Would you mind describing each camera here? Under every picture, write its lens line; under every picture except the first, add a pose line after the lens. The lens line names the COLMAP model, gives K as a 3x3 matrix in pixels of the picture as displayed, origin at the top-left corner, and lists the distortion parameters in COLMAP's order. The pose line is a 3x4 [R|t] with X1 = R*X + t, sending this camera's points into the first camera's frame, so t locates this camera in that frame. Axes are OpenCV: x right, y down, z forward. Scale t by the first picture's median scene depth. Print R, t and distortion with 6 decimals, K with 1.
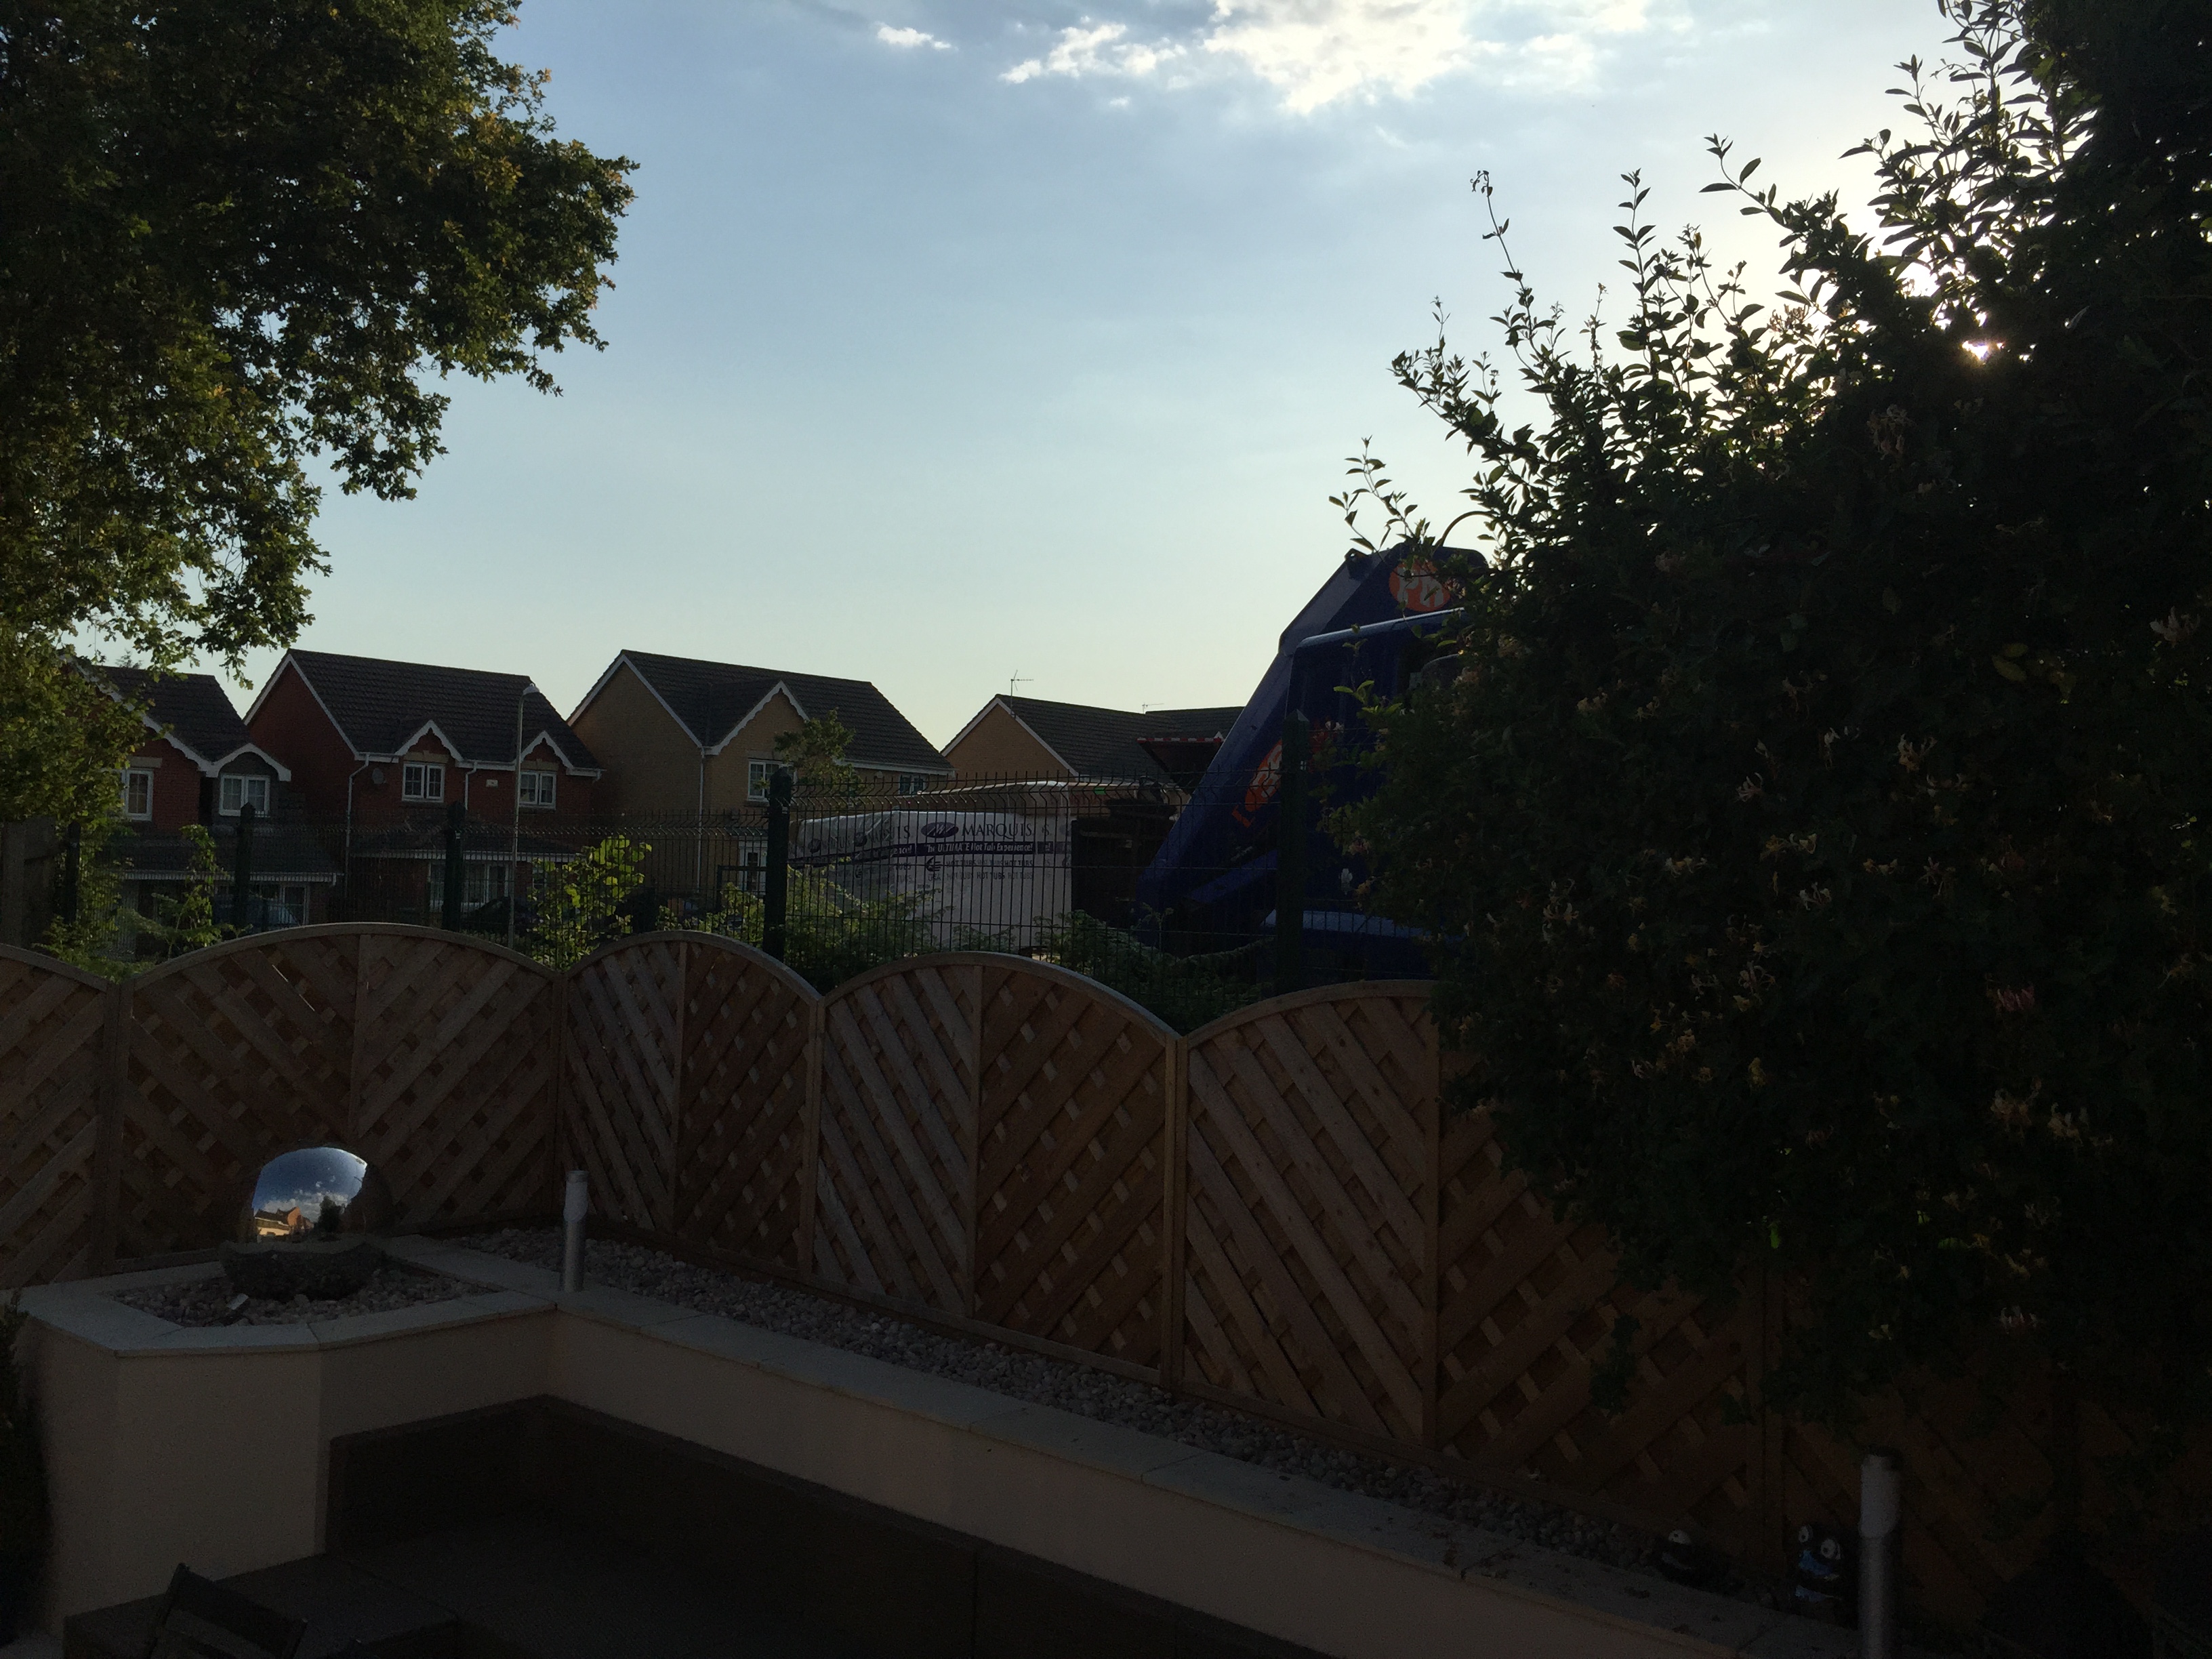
lens RADIAL K [[1884.5, 0, 1111.4], [0, 1884.5, 813.3], [0, 0, 1]] dist [0.084428, -0.103070]
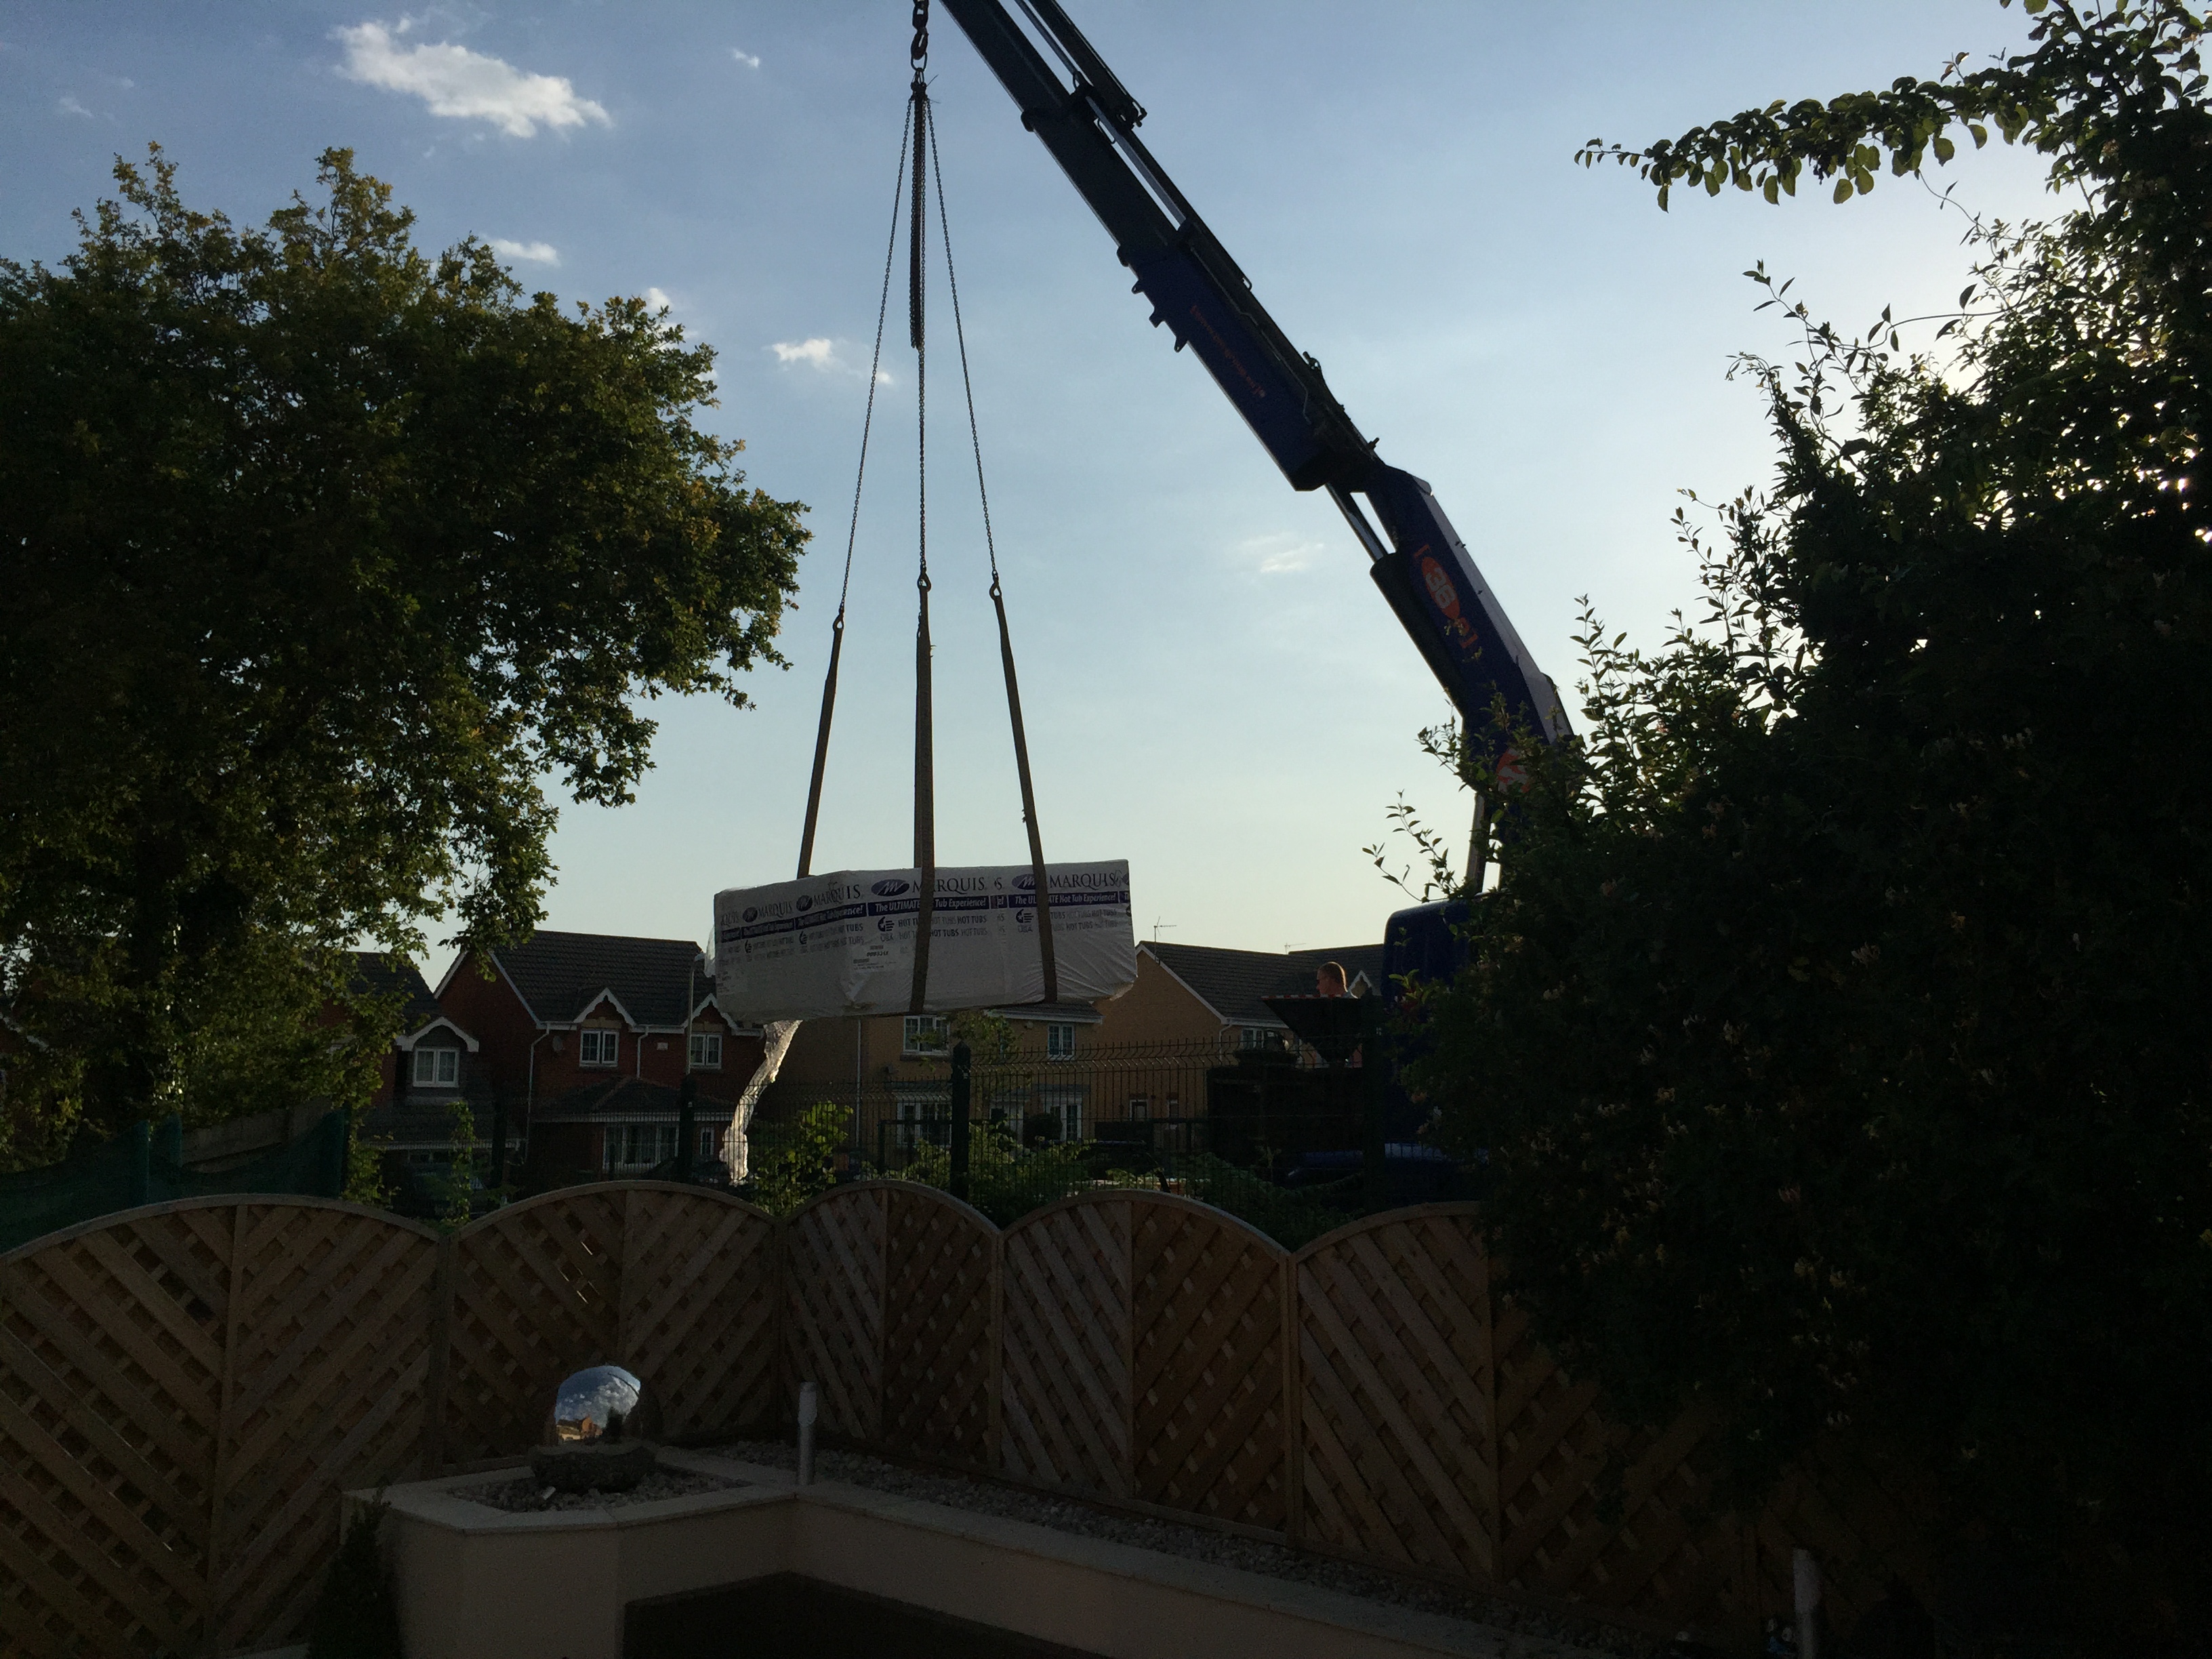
lens RADIAL K [[1884.5, 0, 1111.4], [0, 1884.5, 813.3], [0, 0, 1]] dist [0.084428, -0.103070]
pose [[0.996343, -0.042226, -0.074282, 0.019446], [0.032452, 0.991219, -0.128184, -0.011508], [0.079042, 0.125304, 0.988965, -0.235514]]
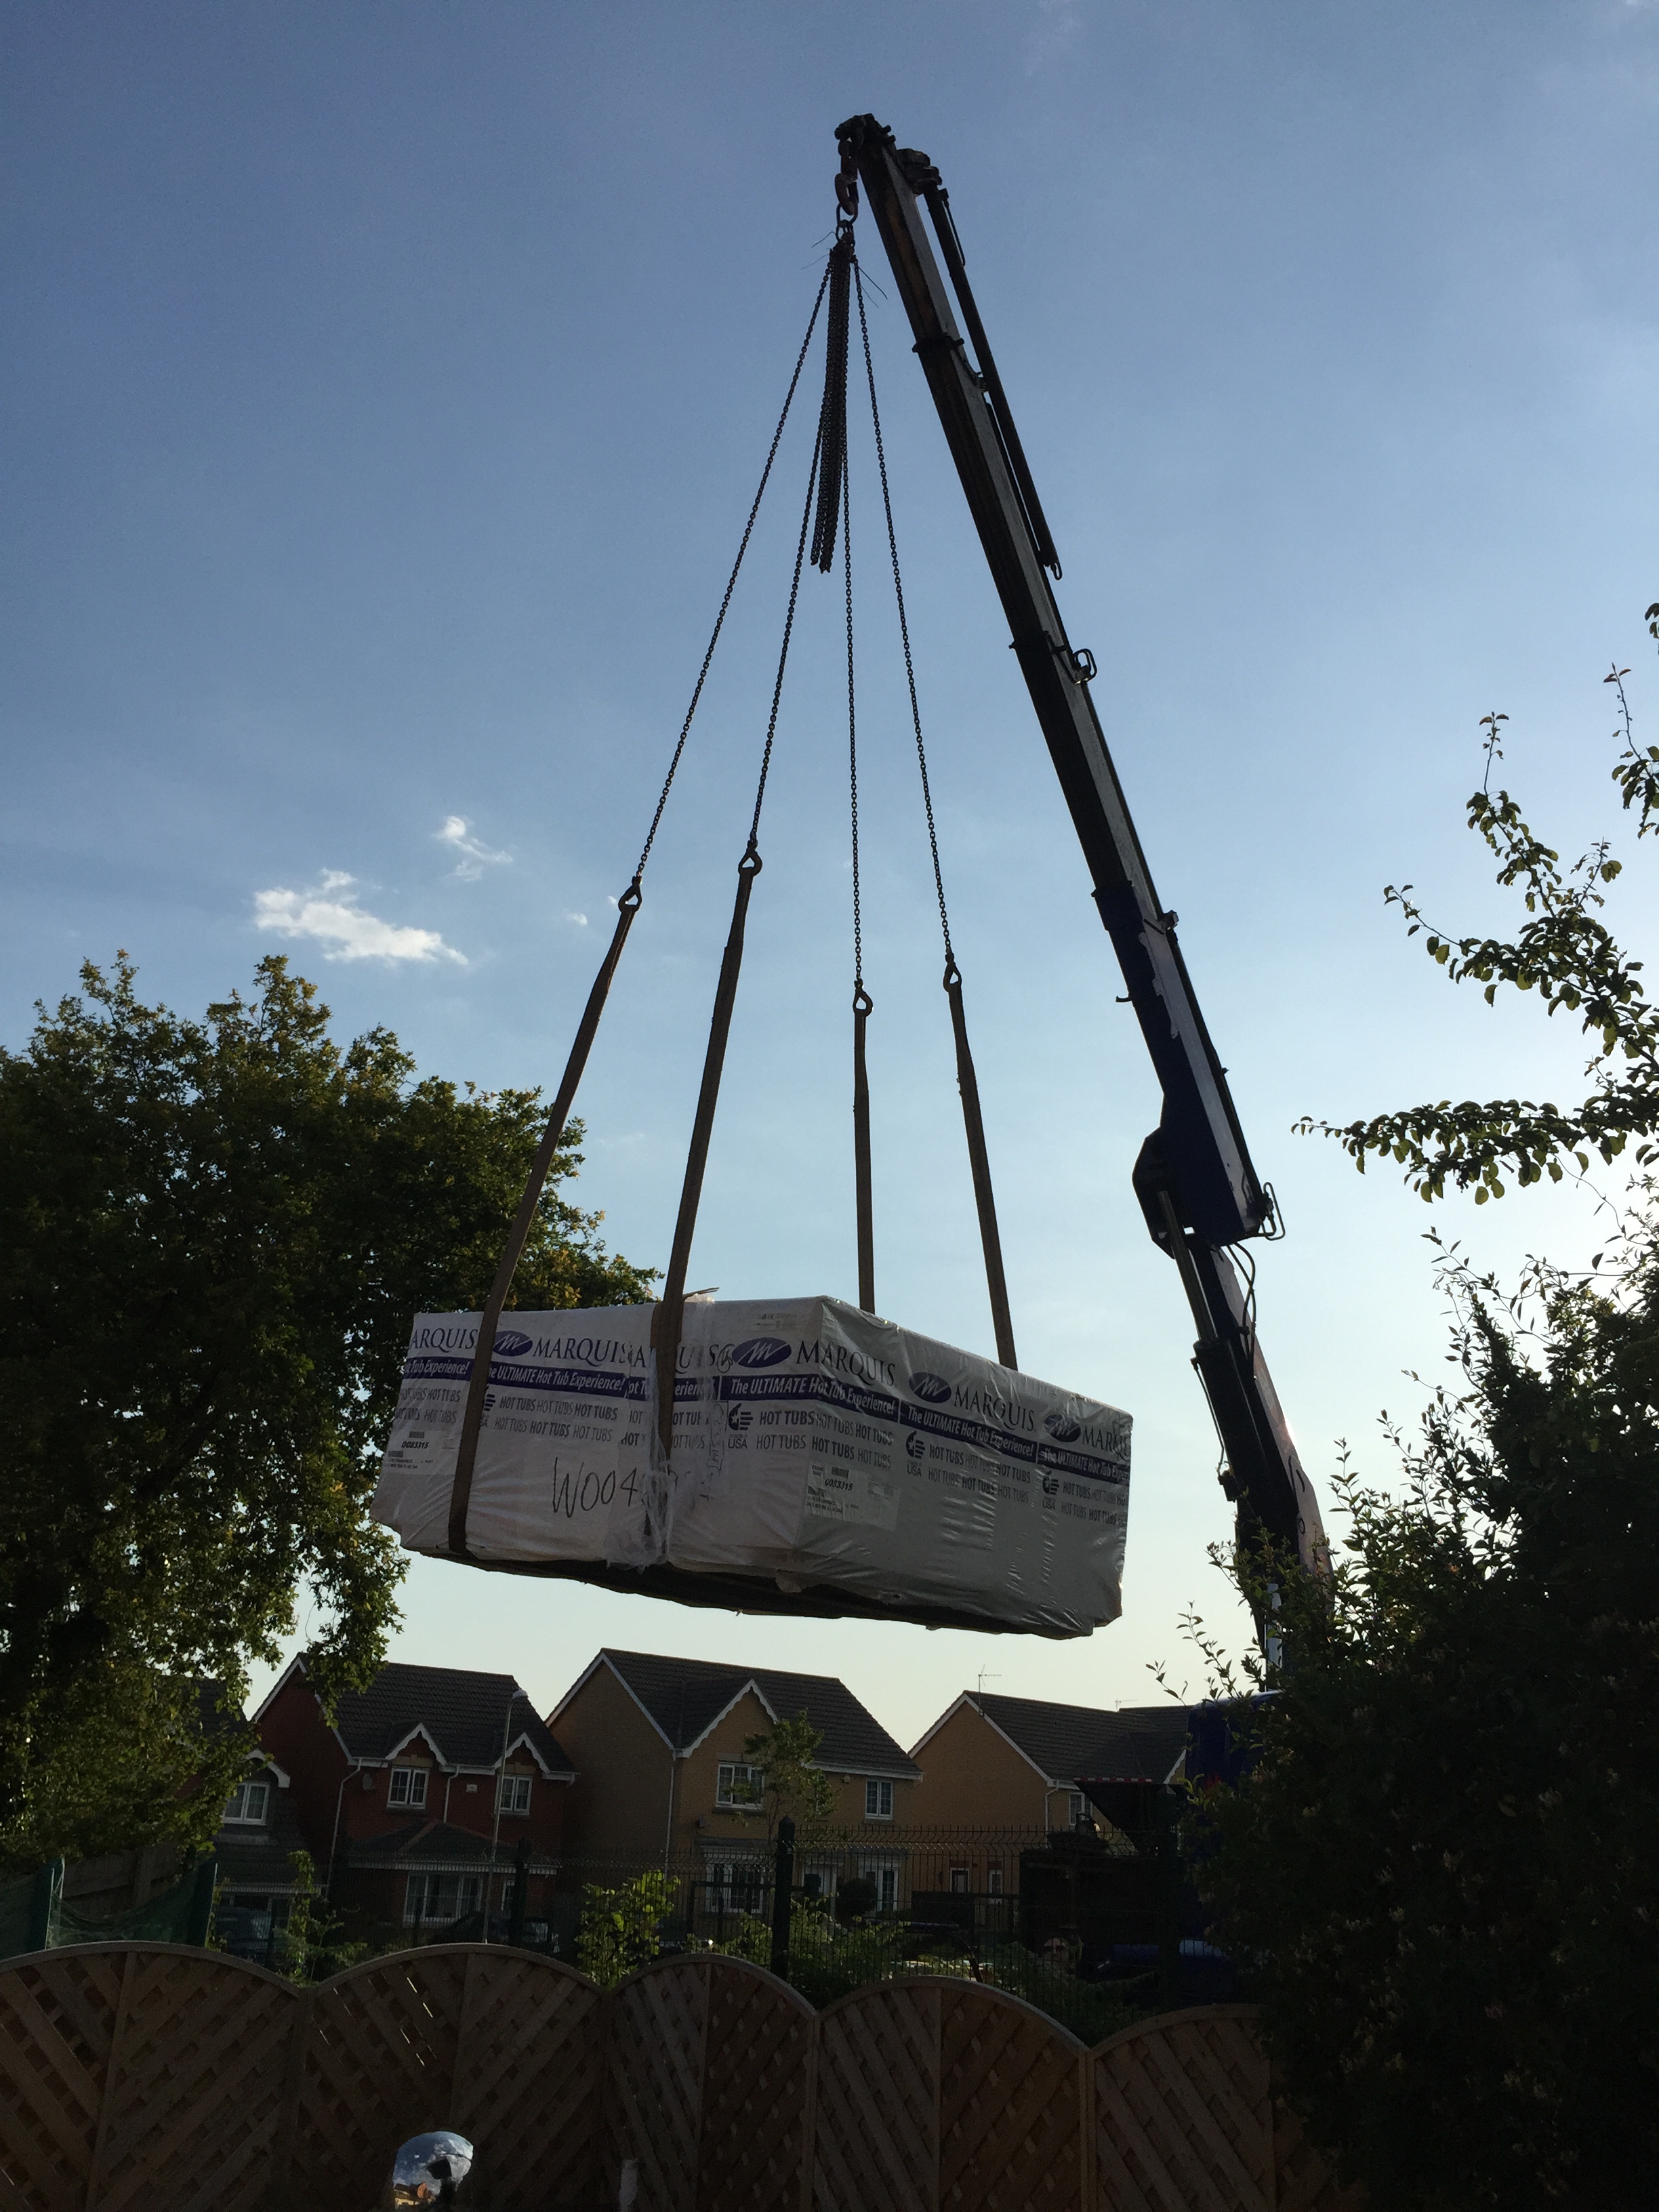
lens RADIAL K [[1864.6, 0, 839.5], [0, 1864.6, 1110.0], [0, 0, 1]] dist [0.104232, -0.144241]
pose [[0.992185, -0.036600, -0.119284, 0.037295], [-0.007574, 0.936580, -0.350373, -0.026851], [0.124542, 0.348538, 0.928983, -0.410931]]
